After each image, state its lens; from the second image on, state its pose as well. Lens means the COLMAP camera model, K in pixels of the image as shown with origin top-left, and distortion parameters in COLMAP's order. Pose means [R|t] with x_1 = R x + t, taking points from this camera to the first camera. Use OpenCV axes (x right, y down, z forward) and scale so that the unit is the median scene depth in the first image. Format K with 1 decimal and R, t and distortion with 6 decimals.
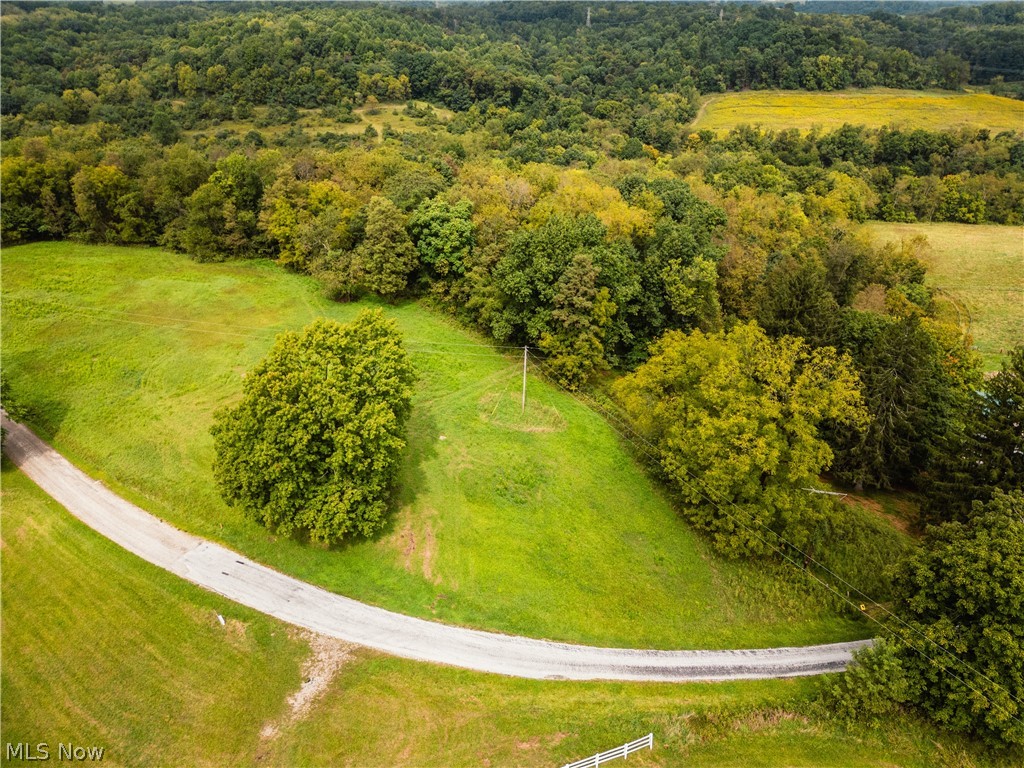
lens RADIAL K [[717.4, 0, 502.7], [0, 717.4, 376.3], [0, 0, 1]] dist [0.070409, -0.070507]
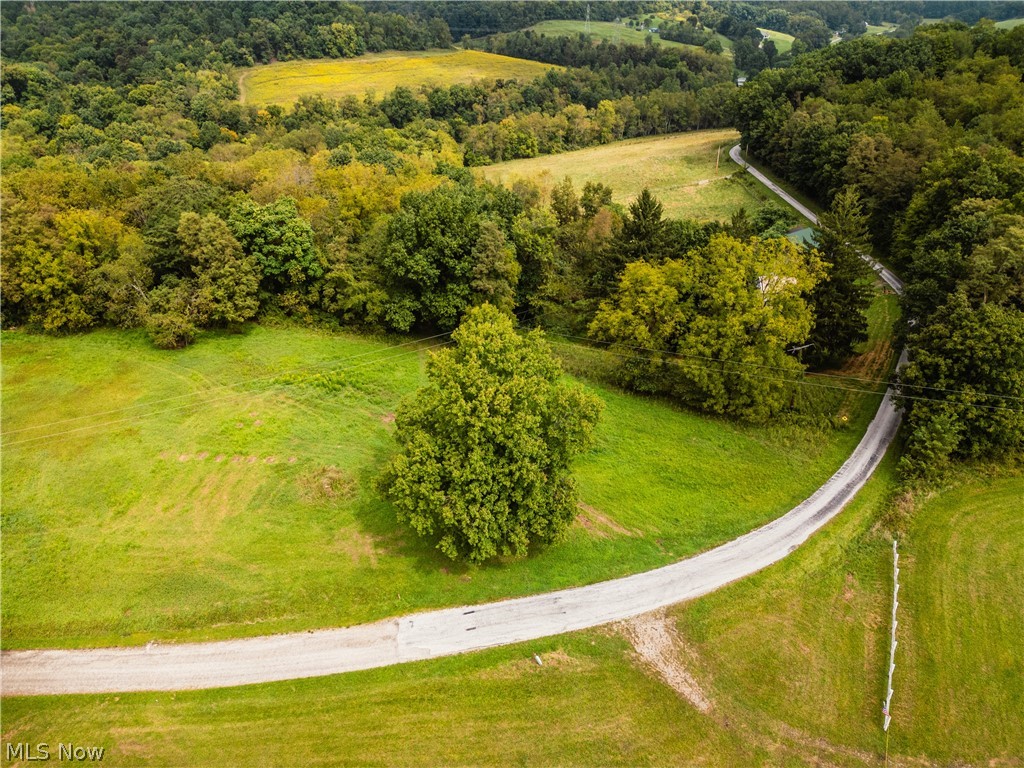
lens RADIAL K [[717.4, 0, 502.7], [0, 717.4, 376.3], [0, 0, 1]] dist [0.070409, -0.070507]
pose [[0.782301, -0.316892, 0.536269, -0.405017], [0.299904, 0.946185, 0.121623, -0.065209], [-0.545951, 0.065684, 0.835238, 0.121287]]
